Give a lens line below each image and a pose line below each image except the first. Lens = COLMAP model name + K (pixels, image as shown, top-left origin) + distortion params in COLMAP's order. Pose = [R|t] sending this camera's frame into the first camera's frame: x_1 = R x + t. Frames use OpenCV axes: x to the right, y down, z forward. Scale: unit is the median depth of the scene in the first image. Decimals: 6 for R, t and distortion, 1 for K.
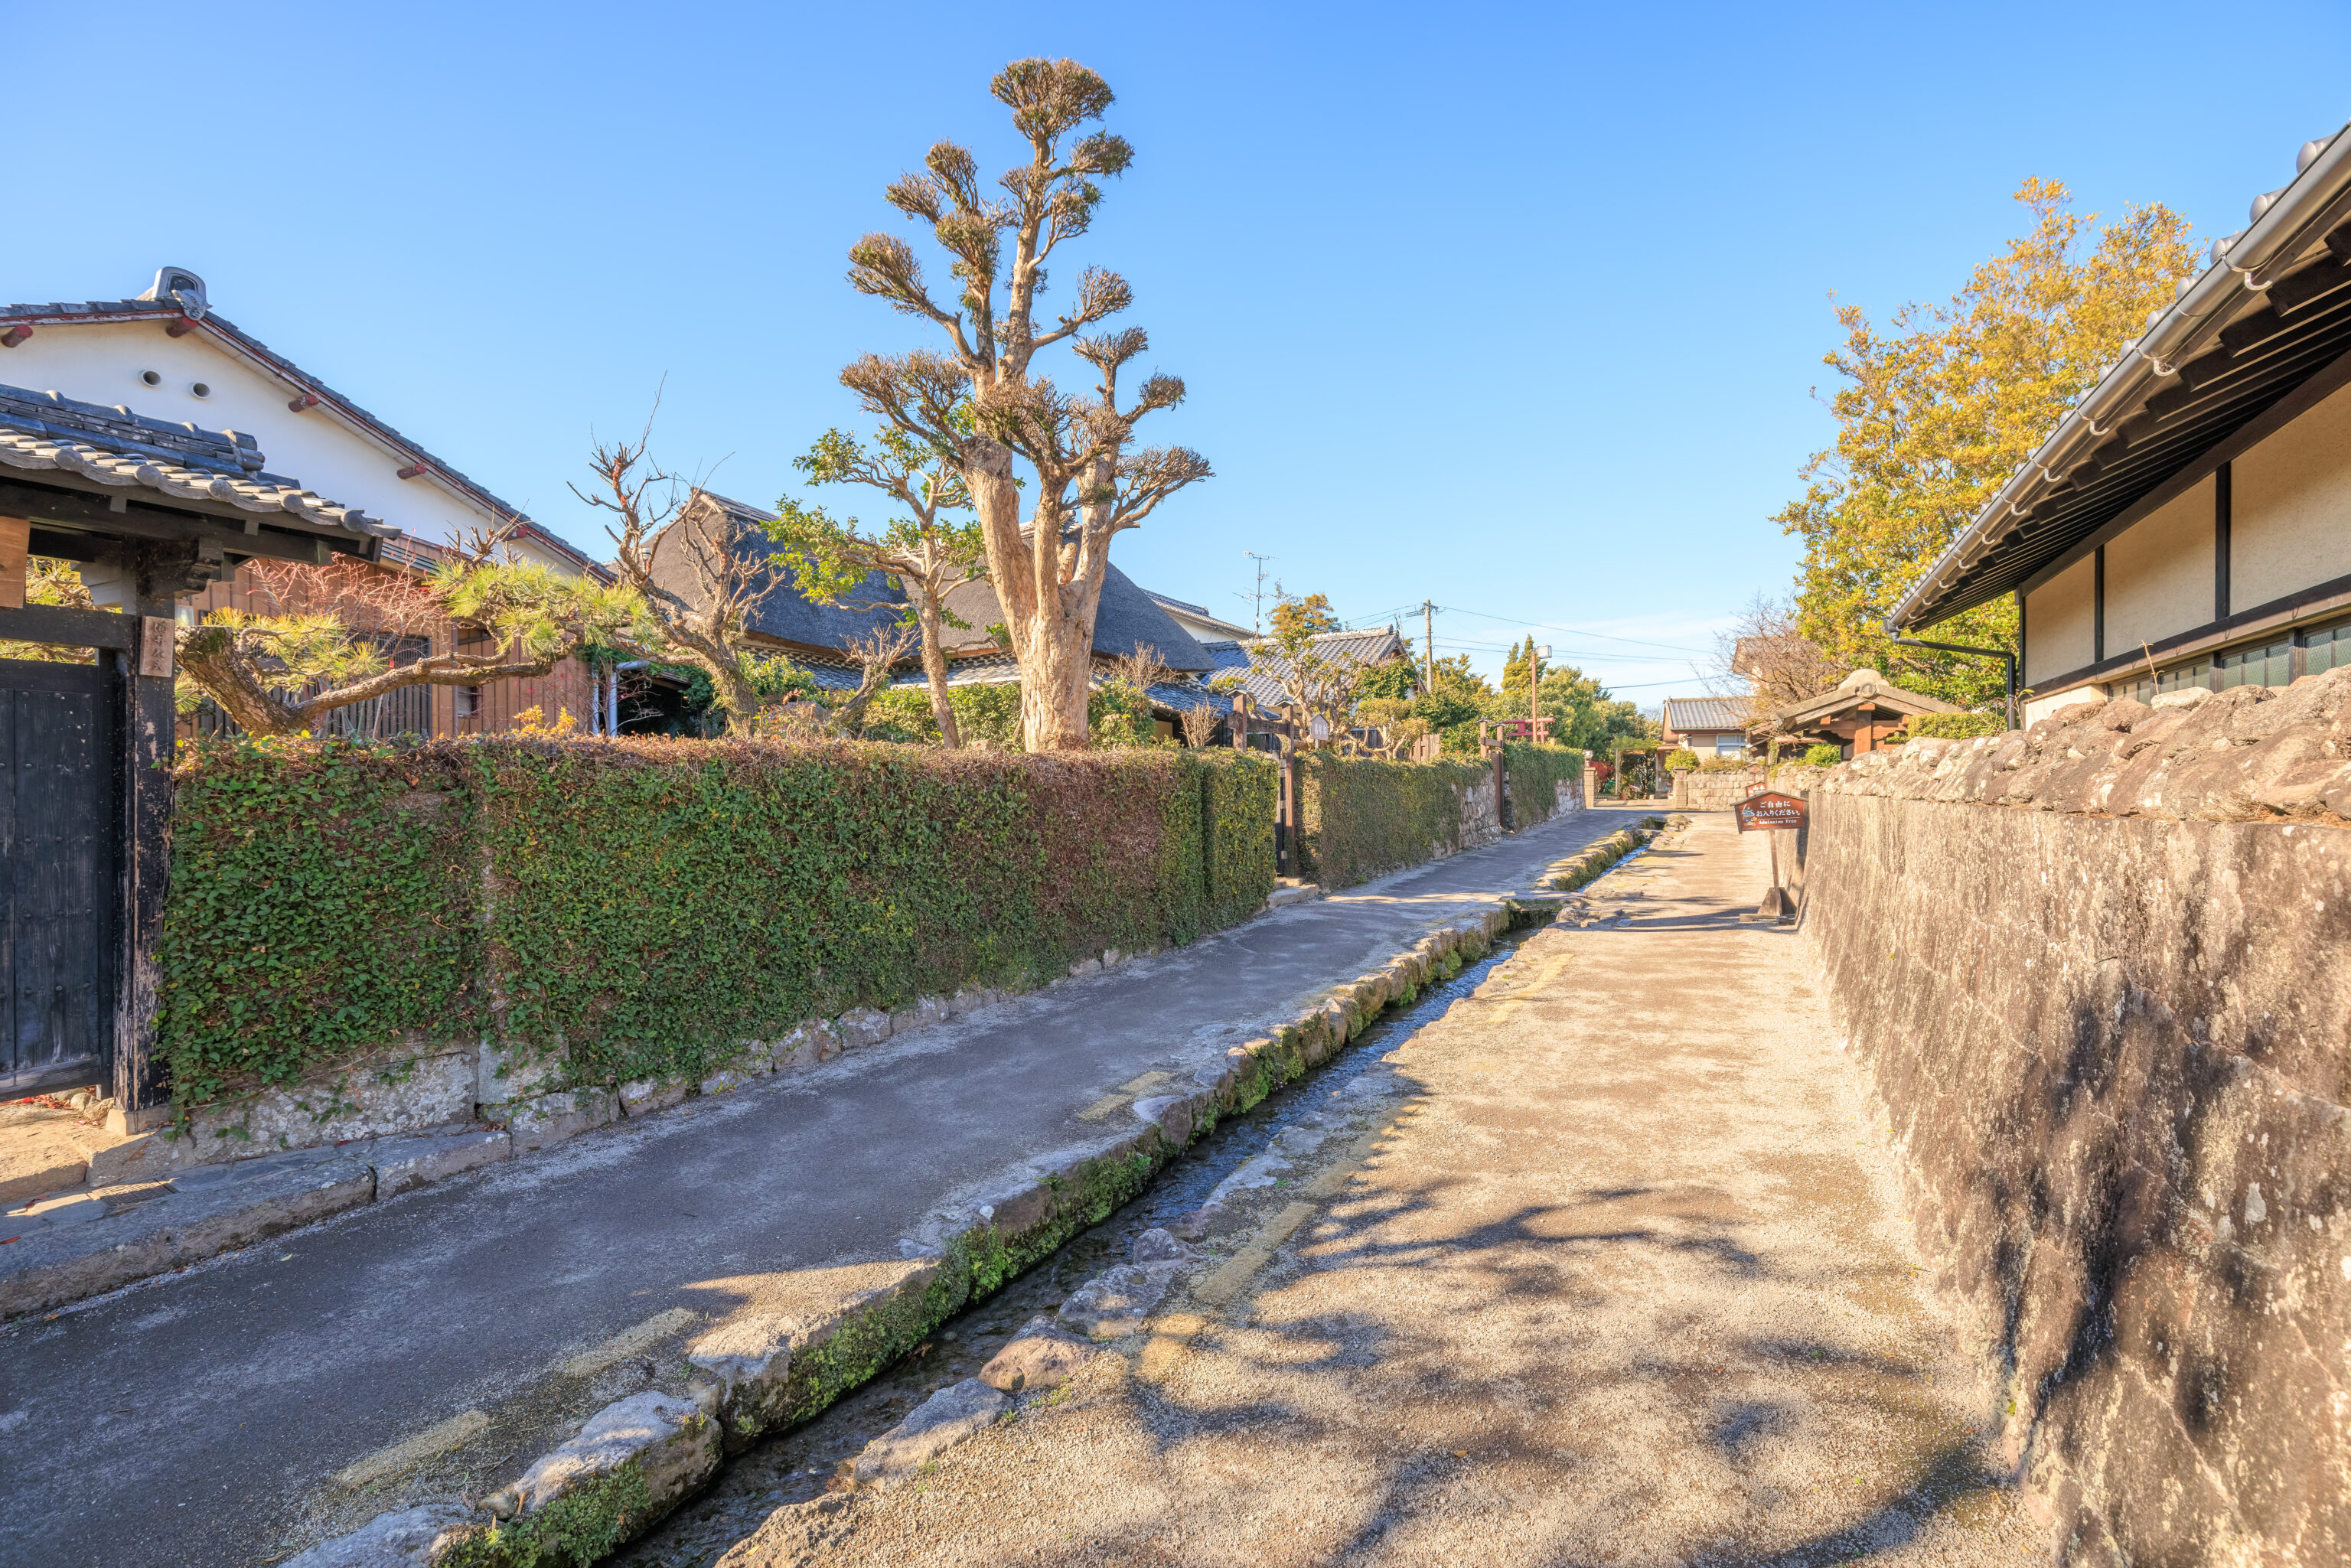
lens RADIAL K [[1040.7, 0, 1170.6], [0, 1040.7, 792.2], [0, 0, 1]] dist [-0.002208, 0.001428]
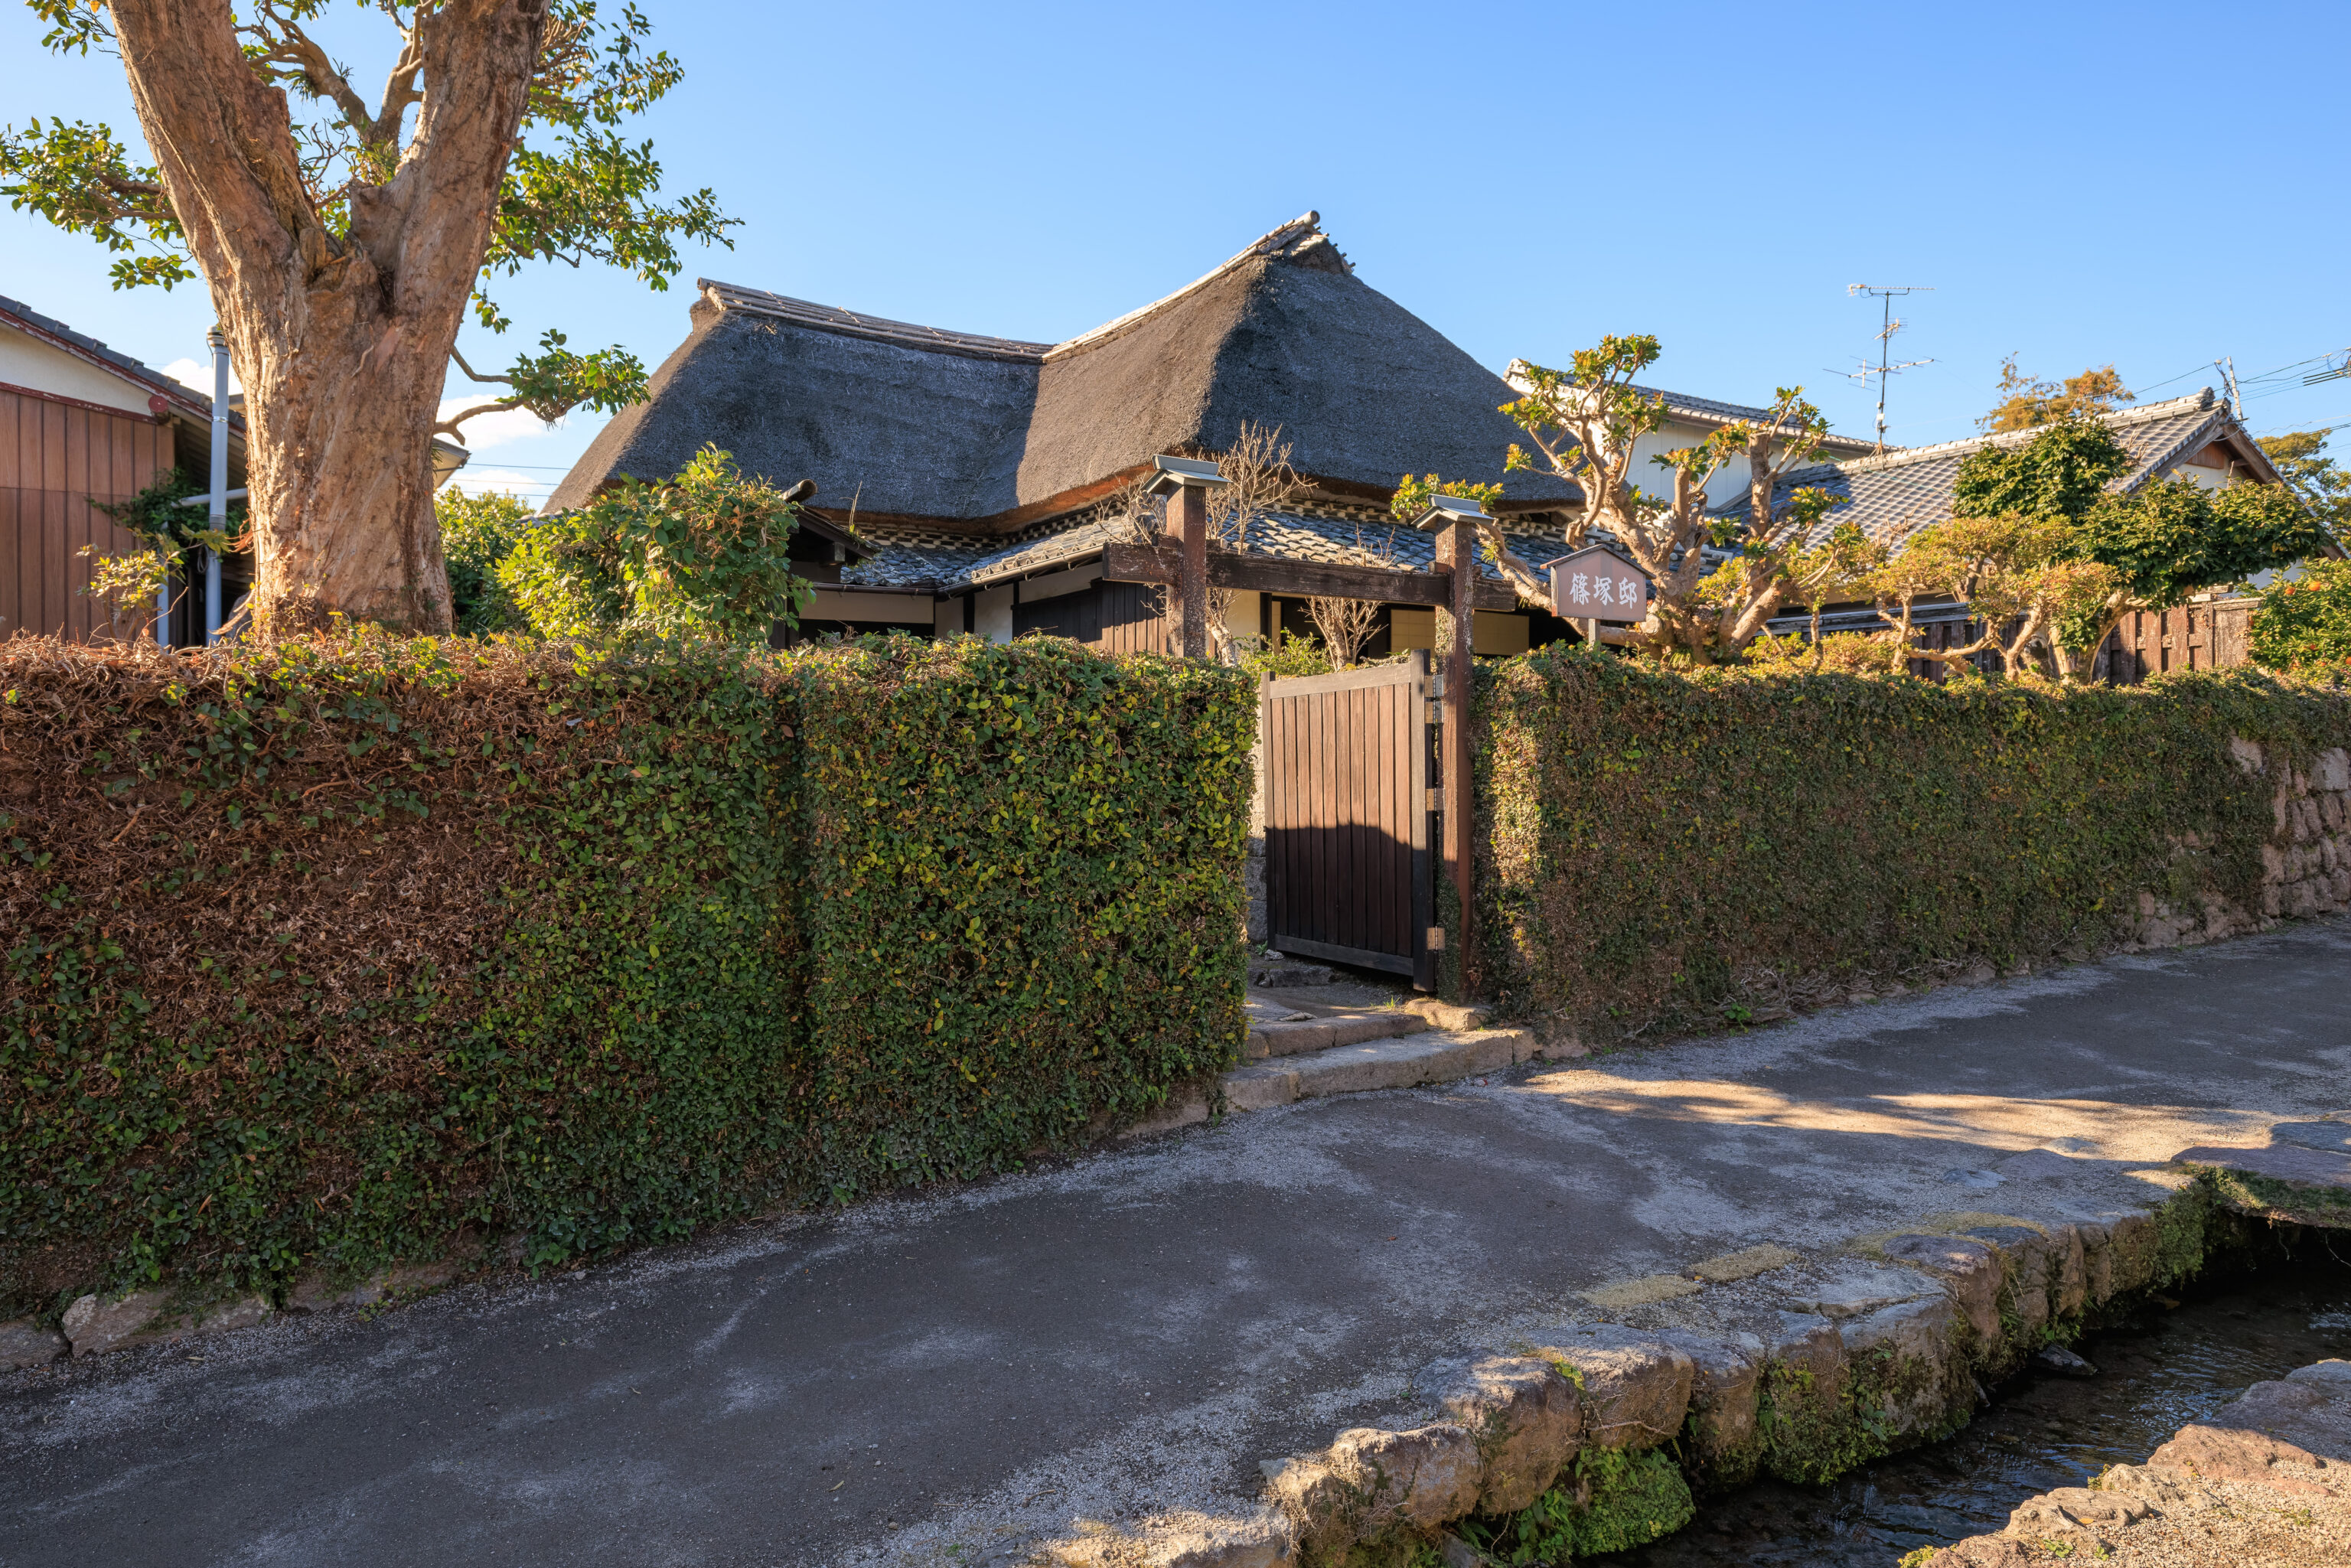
lens RADIAL K [[1333.1, 0, 1178.9], [0, 1333.1, 766.3], [0, 0, 1]] dist [0.002998, -0.000538]
pose [[0.853872, 0.007158, -0.520433, 0.272327], [-0.002259, 0.999947, 0.010047, -0.003659], [0.520477, -0.007403, 0.853843, 0.558137]]
